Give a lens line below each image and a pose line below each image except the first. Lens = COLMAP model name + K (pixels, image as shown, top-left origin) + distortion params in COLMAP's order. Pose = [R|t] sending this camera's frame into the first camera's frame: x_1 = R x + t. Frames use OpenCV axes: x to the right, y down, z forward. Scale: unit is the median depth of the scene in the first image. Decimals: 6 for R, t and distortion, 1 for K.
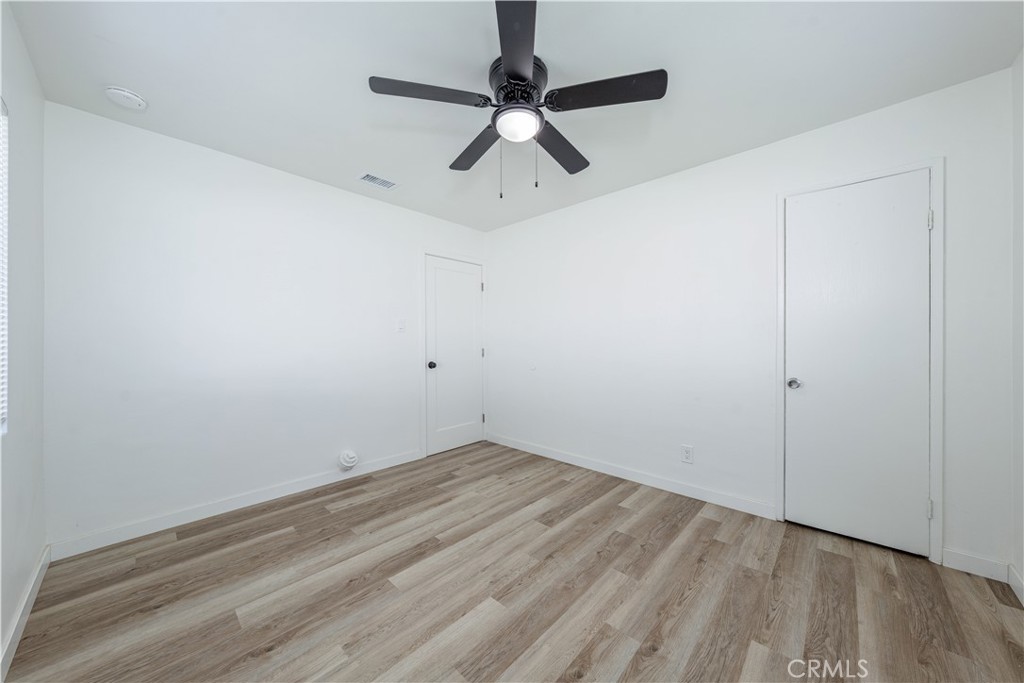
lens RADIAL K [[356.2, 0, 512.7], [0, 356.2, 342.2], [0, 0, 1]] dist [0.002408, 0.000135]
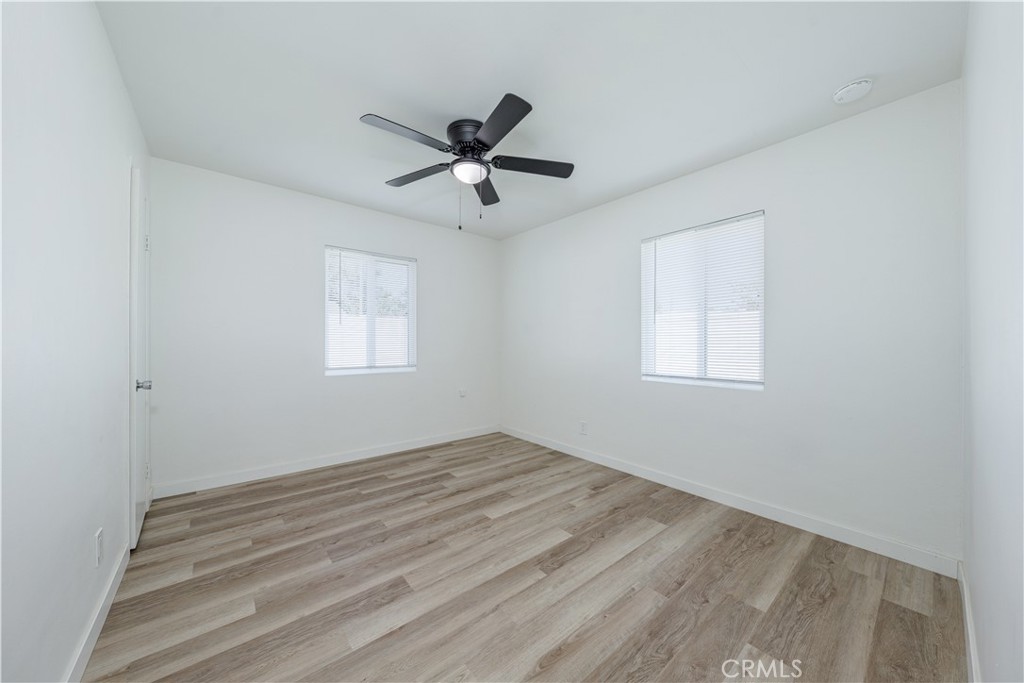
lens RADIAL K [[356.2, 0, 515.4], [0, 356.2, 335.8], [0, 0, 1]] dist [0.002408, 0.000135]
pose [[-0.993753, 0.000379, 0.111603, -0.260762], [-0.002010, 0.999771, -0.021288, 0.010630], [-0.111586, -0.021380, -0.993525, 2.008213]]
